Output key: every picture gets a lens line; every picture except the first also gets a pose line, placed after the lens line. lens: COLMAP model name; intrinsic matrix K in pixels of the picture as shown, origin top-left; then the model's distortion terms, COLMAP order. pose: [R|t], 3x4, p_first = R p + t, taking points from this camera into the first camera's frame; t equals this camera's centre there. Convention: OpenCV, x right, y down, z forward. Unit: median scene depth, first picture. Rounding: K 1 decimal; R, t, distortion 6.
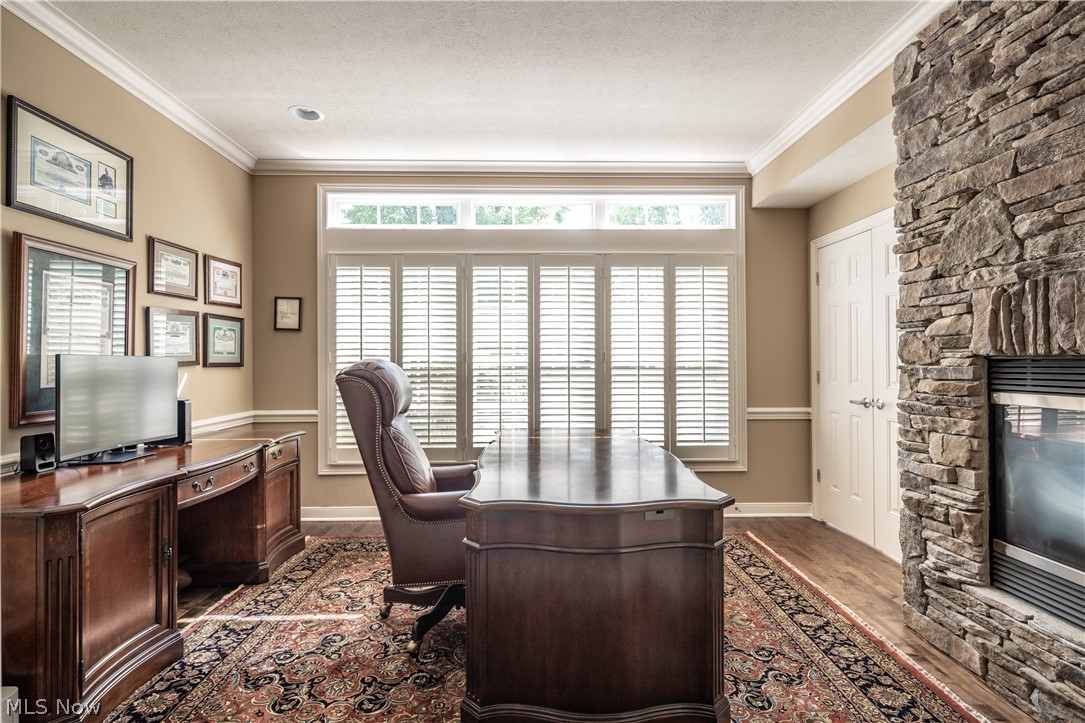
lens RADIAL K [[526.5, 0, 539.4], [0, 526.5, 362.4], [0, 0, 1]] dist [-0.003218, -0.000789]
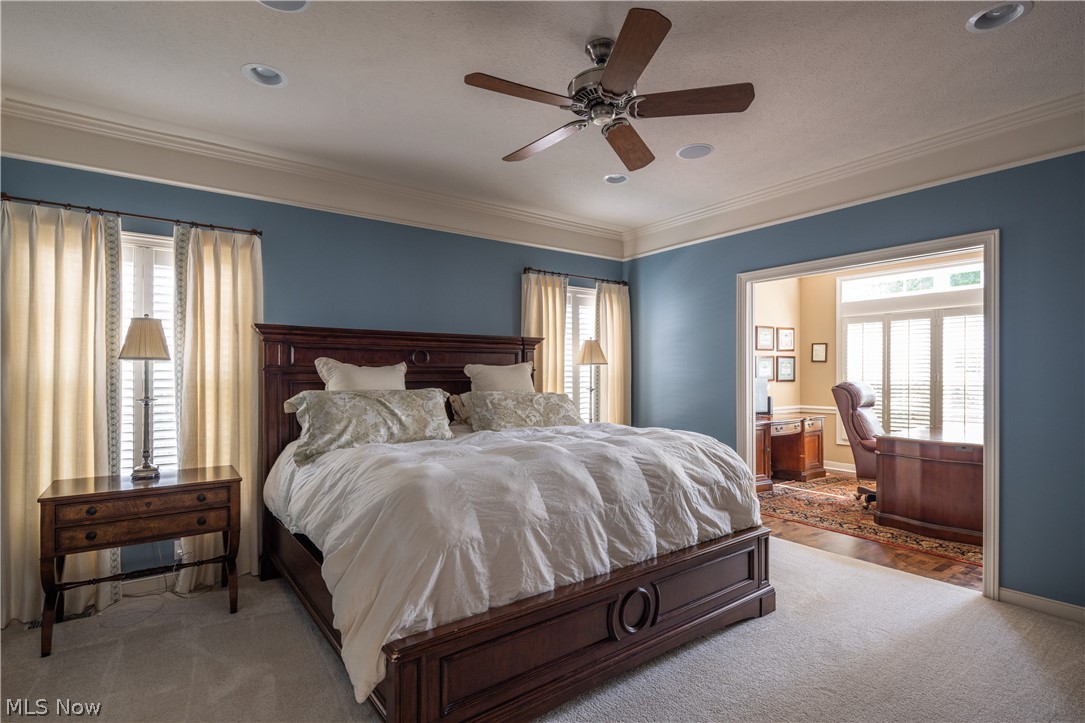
lens RADIAL K [[526.5, 0, 540.0], [0, 526.5, 371.4], [0, 0, 1]] dist [-0.003218, -0.000789]
pose [[0.570510, 0.000548, -0.821290, 0.553932], [-0.003518, 0.999992, -0.001776, -0.026717], [0.821283, 0.003902, 0.570508, -0.985505]]
